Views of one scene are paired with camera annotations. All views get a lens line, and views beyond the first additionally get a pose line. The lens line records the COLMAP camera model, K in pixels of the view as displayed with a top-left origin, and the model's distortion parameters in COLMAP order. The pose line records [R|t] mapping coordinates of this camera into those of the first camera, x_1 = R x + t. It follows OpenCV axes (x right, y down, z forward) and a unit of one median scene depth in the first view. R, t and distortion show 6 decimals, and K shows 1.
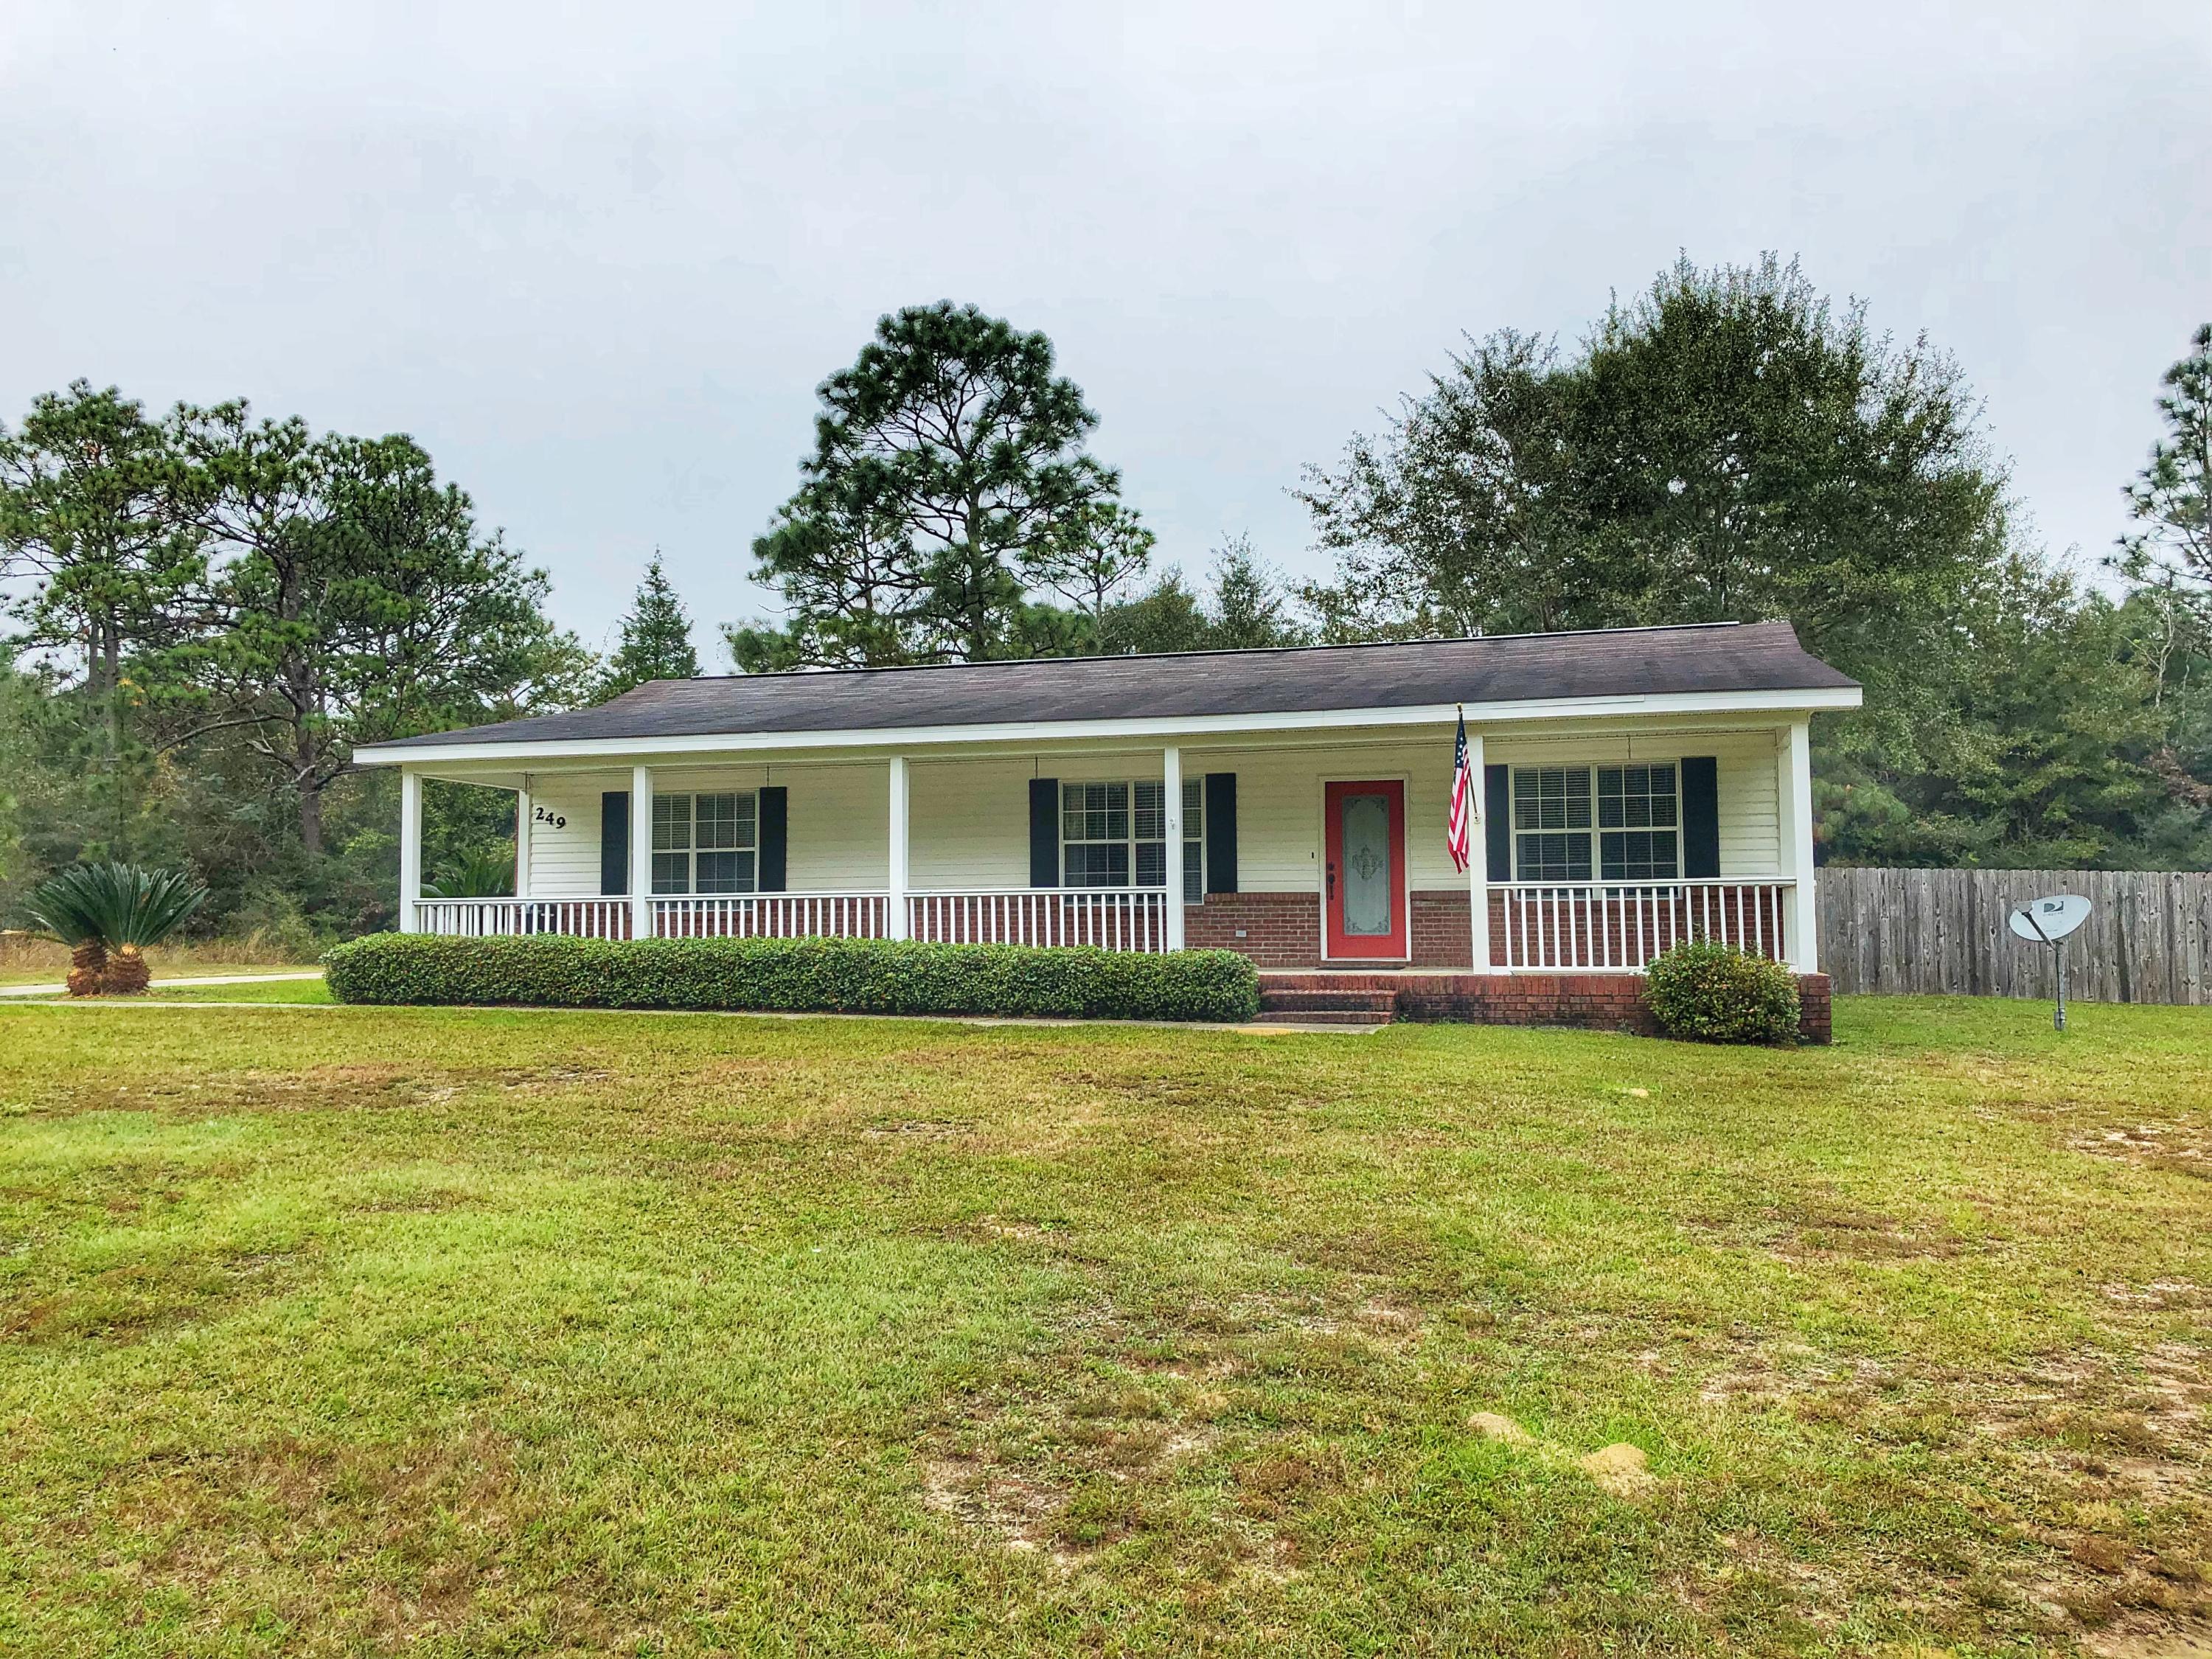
lens RADIAL K [[1825.8, 0, 1106.7], [0, 1825.8, 836.0], [0, 0, 1]] dist [0.044016, -0.032618]
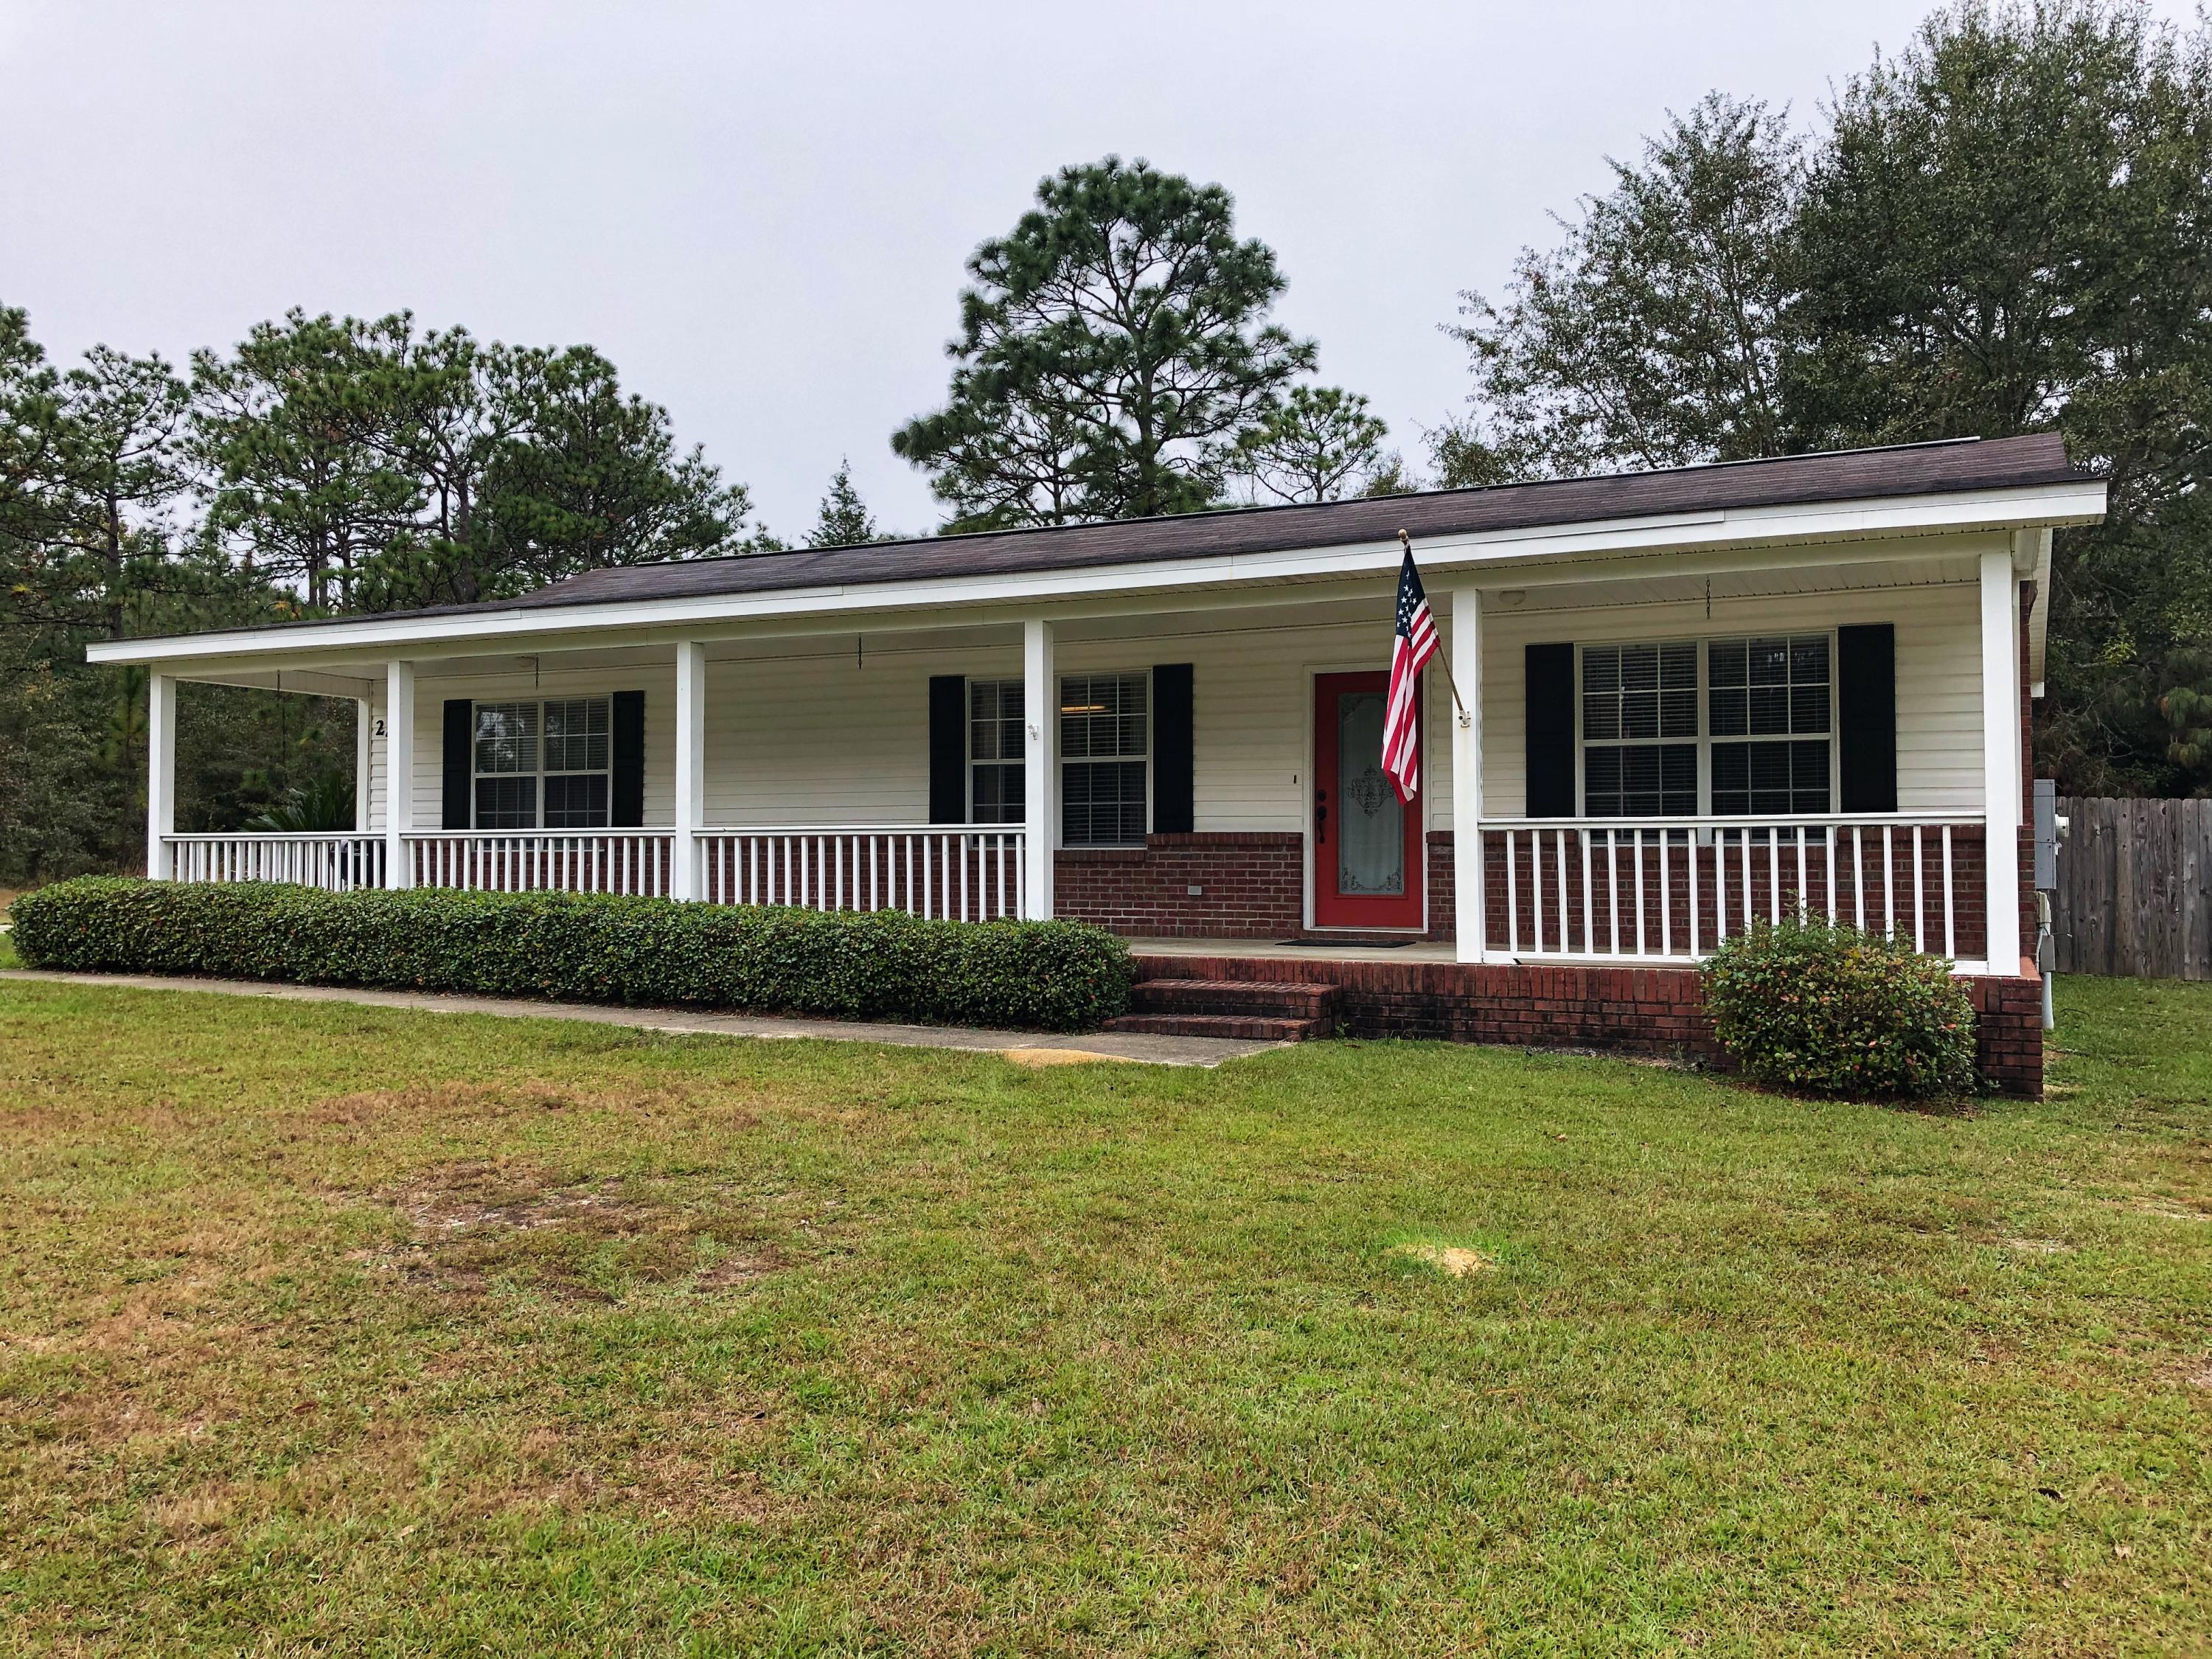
lens RADIAL K [[1825.8, 0, 1099.4], [0, 1825.8, 809.3], [0, 0, 1]] dist [0.044016, -0.032618]
pose [[0.983061, 0.002369, -0.183262, 0.132348], [0.001874, 0.999734, 0.022977, 0.004744], [0.183268, -0.022931, 0.982795, 0.236813]]
